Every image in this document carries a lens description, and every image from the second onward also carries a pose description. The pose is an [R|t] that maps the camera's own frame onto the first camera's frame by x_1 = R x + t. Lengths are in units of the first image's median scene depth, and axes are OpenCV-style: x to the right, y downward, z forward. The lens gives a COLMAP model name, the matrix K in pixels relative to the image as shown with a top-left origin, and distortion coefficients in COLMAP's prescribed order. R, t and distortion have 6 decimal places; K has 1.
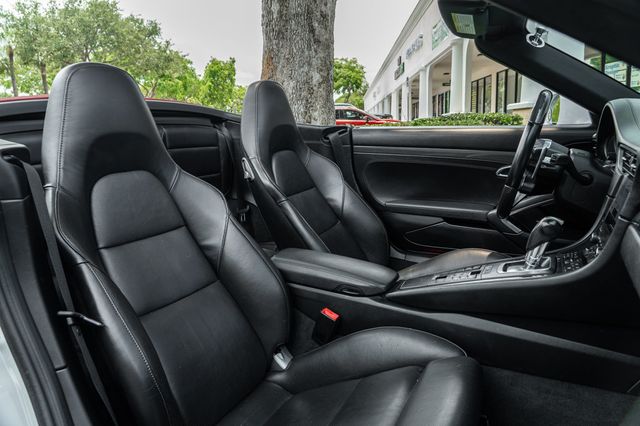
lens RADIAL K [[435.1, 0, 320.0], [0, 435.1, 213.0], [0, 0, 1]] dist [-0.022853, 0.001757]
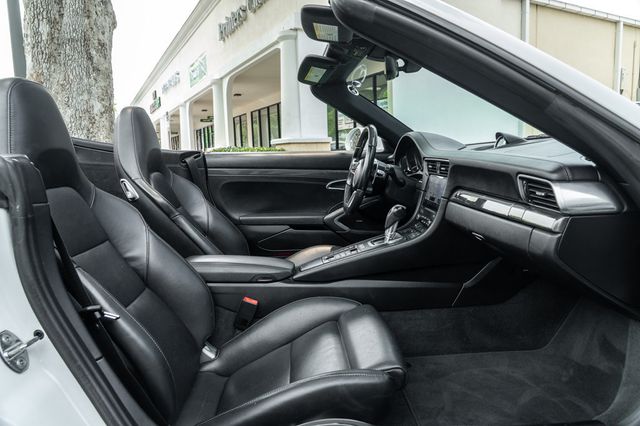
lens RADIAL K [[435.1, 0, 320.0], [0, 435.1, 213.0], [0, 0, 1]] dist [-0.022853, 0.001757]
pose [[0.852802, -0.063632, 0.518343, -0.264164], [0.104181, 0.993328, -0.049462, 0.044457], [-0.511737, 0.096183, 0.853741, -0.091244]]
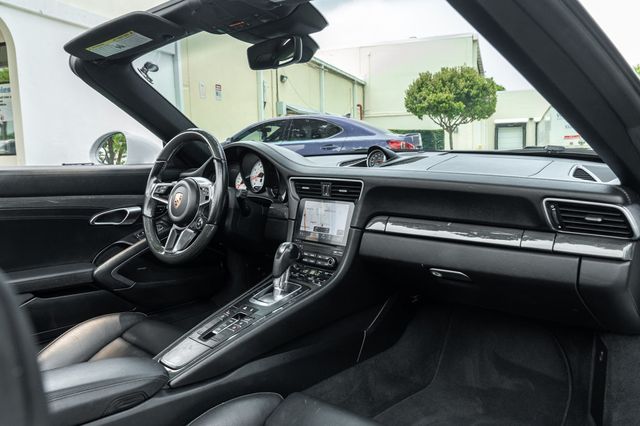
lens RADIAL K [[511.7, 0, 320.0], [0, 511.7, 213.0], [0, 0, 1]] dist [0.003949, 0.000869]
pose [[0.263424, -0.082103, 0.961180, -0.368944], [0.197106, 0.979933, 0.029685, -0.046036], [-0.944329, 0.181634, 0.274321, 0.286242]]
